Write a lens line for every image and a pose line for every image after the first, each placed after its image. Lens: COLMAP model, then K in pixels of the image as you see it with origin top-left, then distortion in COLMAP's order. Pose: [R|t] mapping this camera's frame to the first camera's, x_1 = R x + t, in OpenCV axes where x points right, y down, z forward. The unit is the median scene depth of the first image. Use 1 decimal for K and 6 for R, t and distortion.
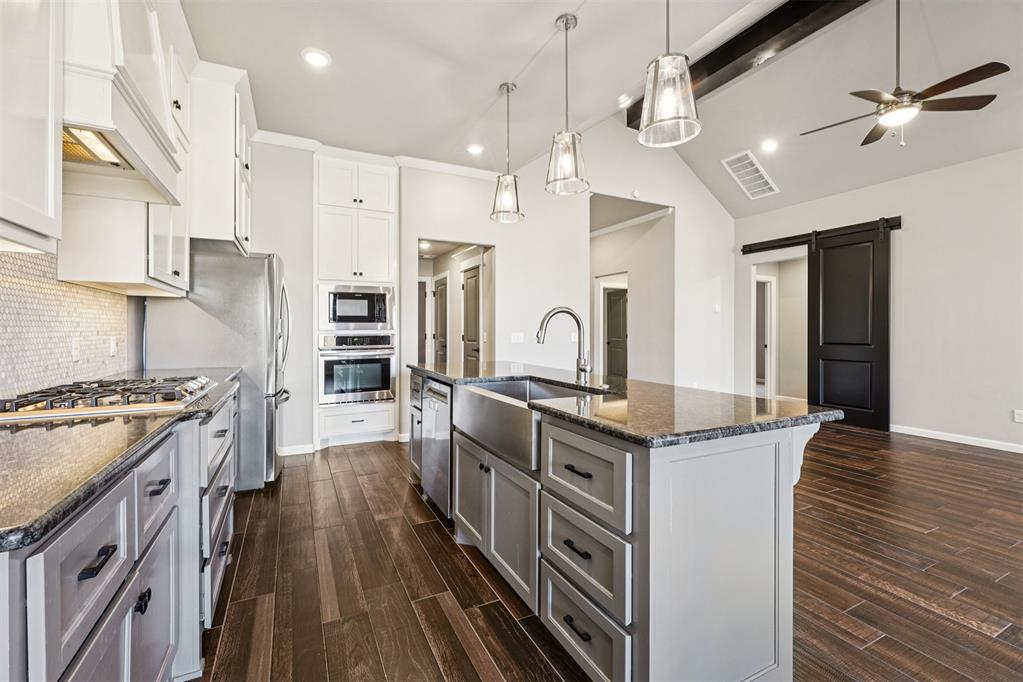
lens RADIAL K [[434.7, 0, 506.2], [0, 434.7, 329.4], [0, 0, 1]] dist [-0.001319, 0.000415]
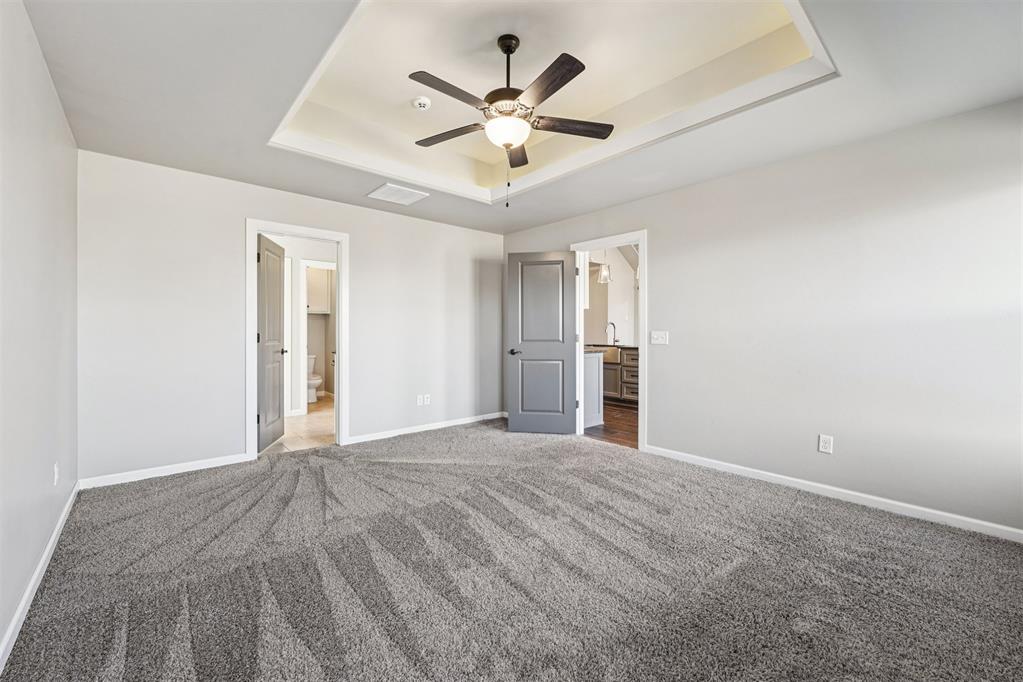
lens RADIAL K [[413.0, 0, 511.4], [0, 413.0, 334.5], [0, 0, 1]] dist [-0.001147, 0.000207]
pose [[0.964309, 0.000877, 0.264779, -0.702962], [-0.003932, 0.999932, 0.011008, 0.007256], [-0.264751, -0.011656, 0.964246, -0.894851]]
